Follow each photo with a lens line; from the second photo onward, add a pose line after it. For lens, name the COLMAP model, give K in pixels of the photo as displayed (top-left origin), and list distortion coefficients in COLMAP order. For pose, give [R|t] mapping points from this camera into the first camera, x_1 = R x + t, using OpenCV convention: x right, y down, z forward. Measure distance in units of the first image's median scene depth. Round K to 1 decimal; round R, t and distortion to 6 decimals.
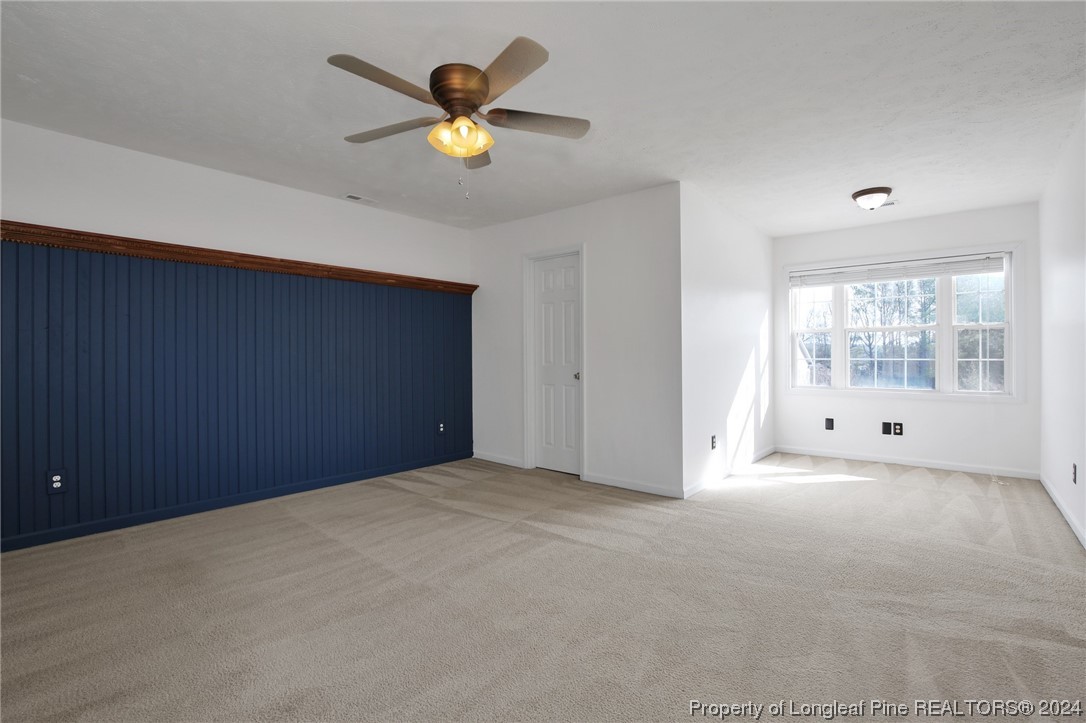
lens RADIAL K [[507.0, 0, 543.4], [0, 507.0, 357.4], [0, 0, 1]] dist [-0.030878, 0.000939]
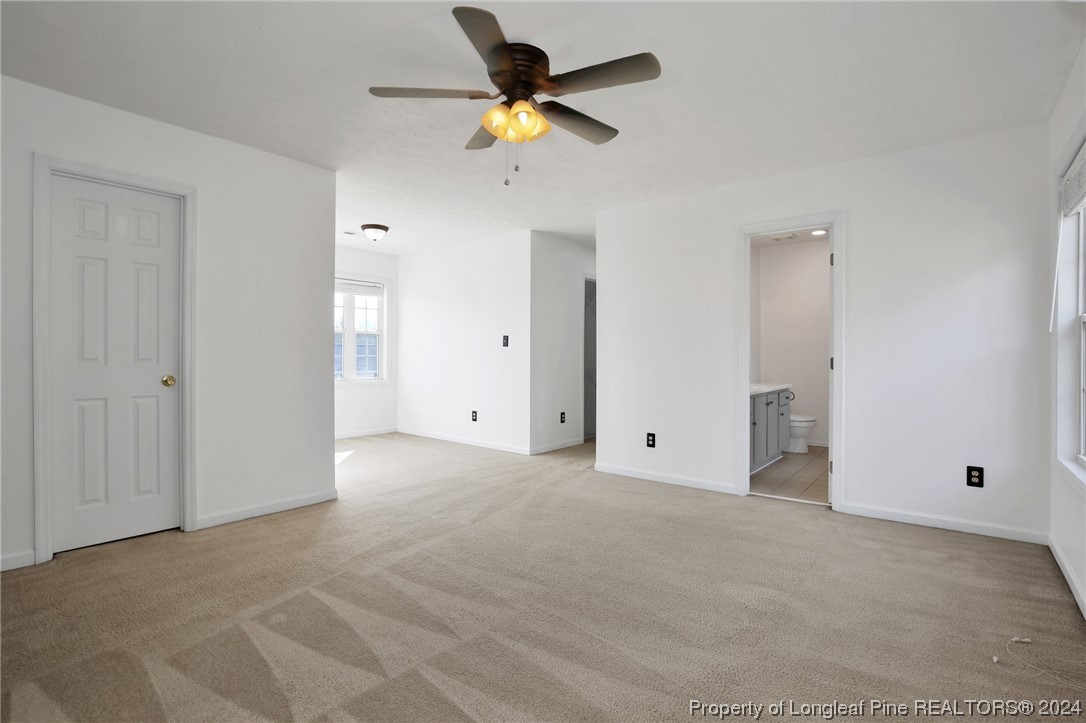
lens RADIAL K [[507.0, 0, 543.4], [0, 507.0, 357.4], [0, 0, 1]] dist [-0.030878, 0.000939]
pose [[0.003333, -0.003067, 0.999990, -0.608186], [-0.008662, 0.999958, 0.003096, -0.000405], [-0.999957, -0.008672, 0.003306, 0.518108]]
